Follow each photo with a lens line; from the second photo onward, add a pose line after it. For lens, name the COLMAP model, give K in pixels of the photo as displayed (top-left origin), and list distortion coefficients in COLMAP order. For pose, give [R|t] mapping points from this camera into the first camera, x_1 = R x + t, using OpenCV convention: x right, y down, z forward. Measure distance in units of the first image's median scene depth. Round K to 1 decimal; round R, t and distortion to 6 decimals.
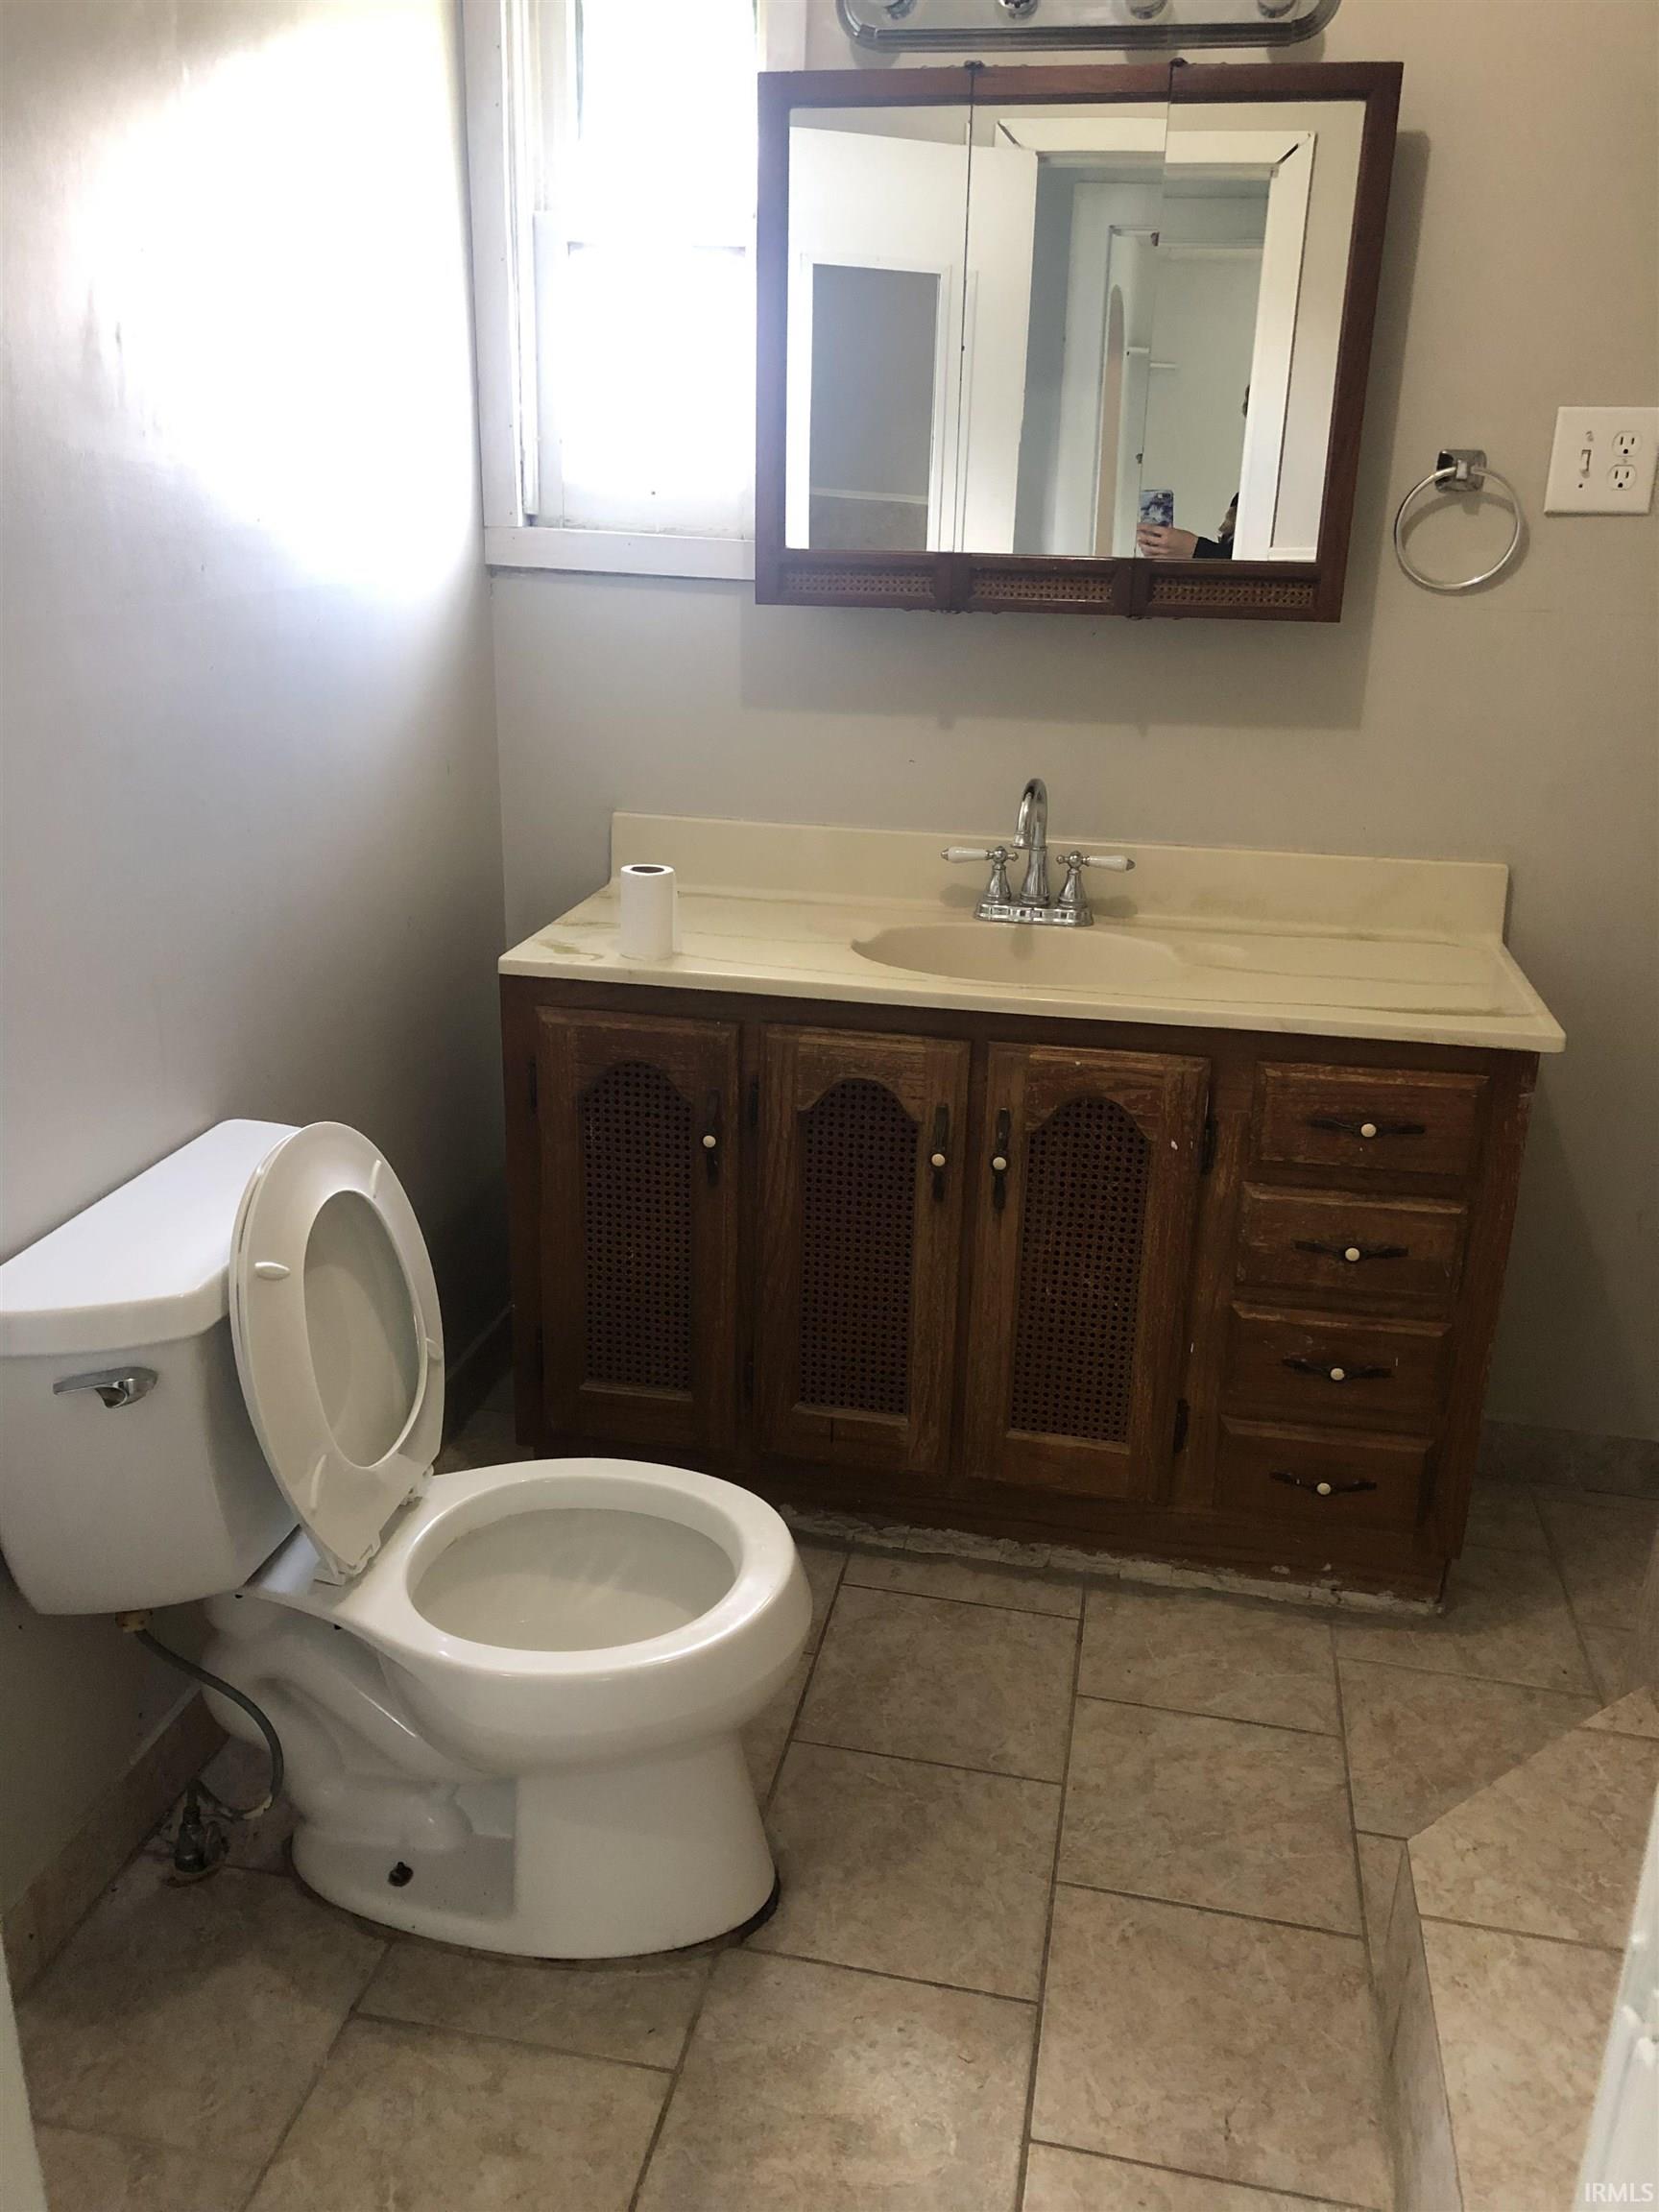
lens RADIAL K [[1784.4, 0, 829.5], [0, 1784.4, 1106.0], [0, 0, 1]] dist [0.003005, 0.005630]
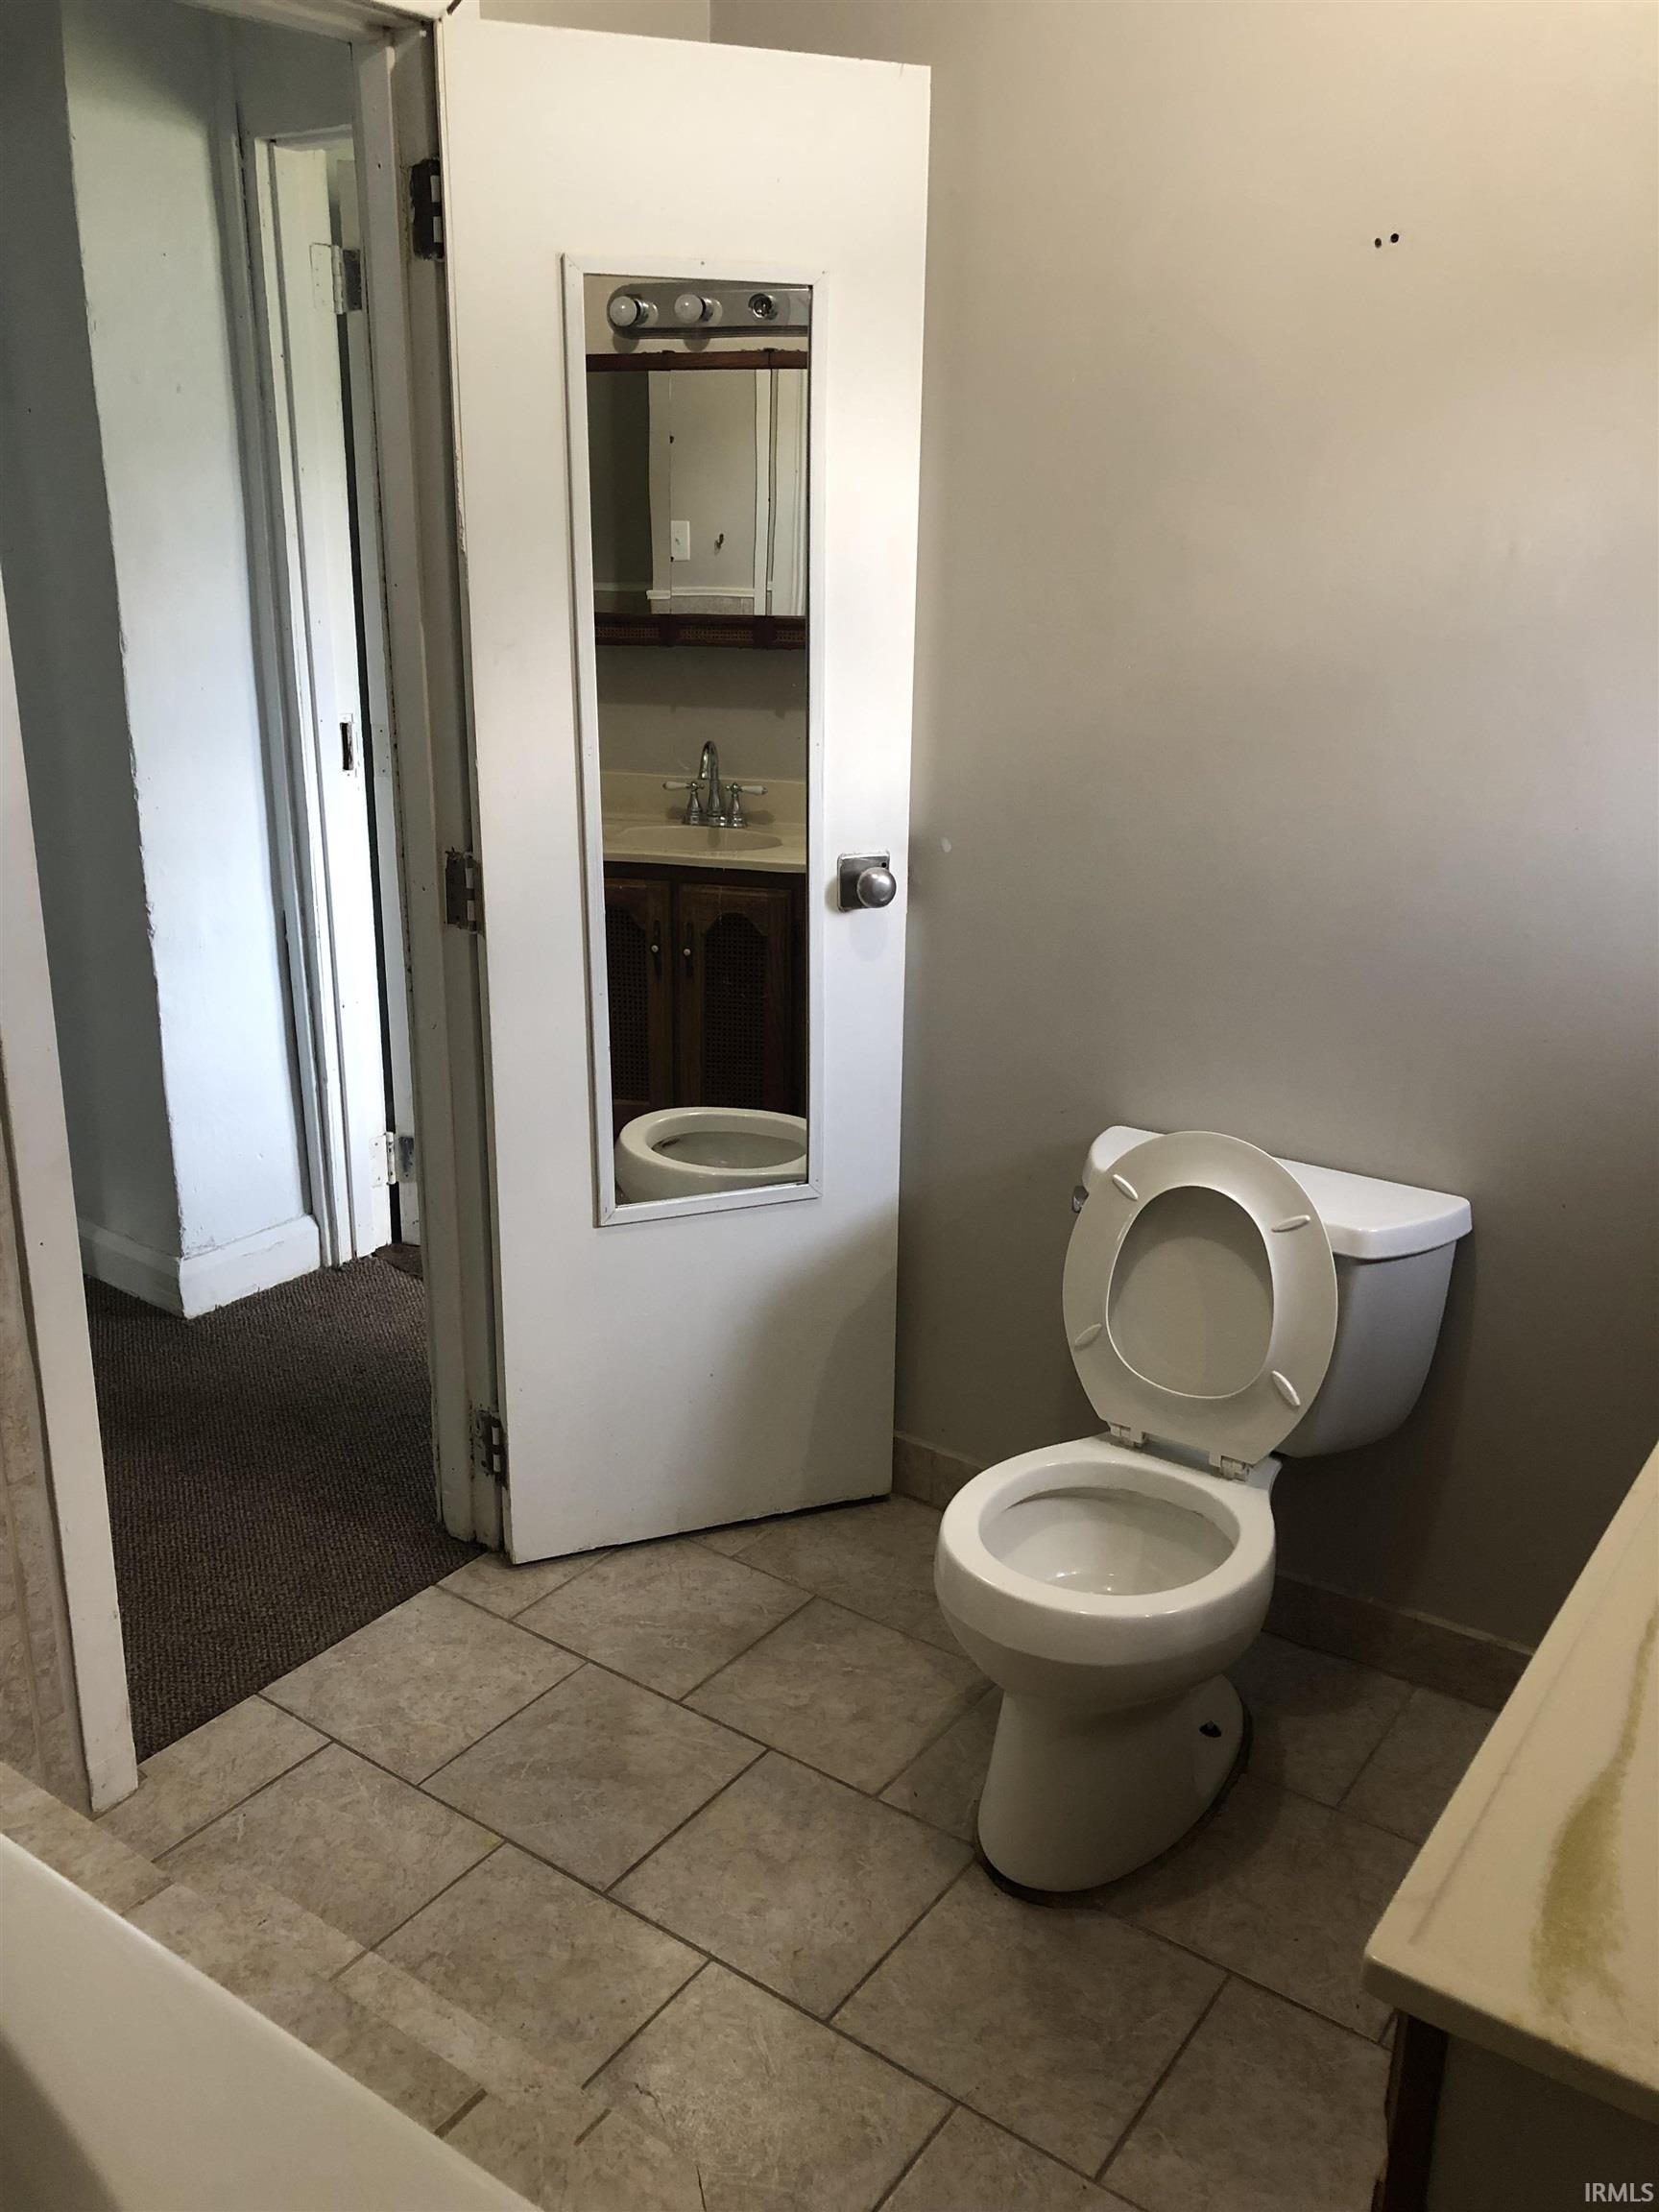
lens RADIAL K [[1784.4, 0, 829.5], [0, 1784.4, 1106.0], [0, 0, 1]] dist [0.003005, 0.005630]
pose [[-0.413268, 0.249382, -0.875796, 0.928615], [-0.315346, 0.863064, 0.394561, -0.413797], [0.854264, 0.439238, -0.278035, 1.049461]]
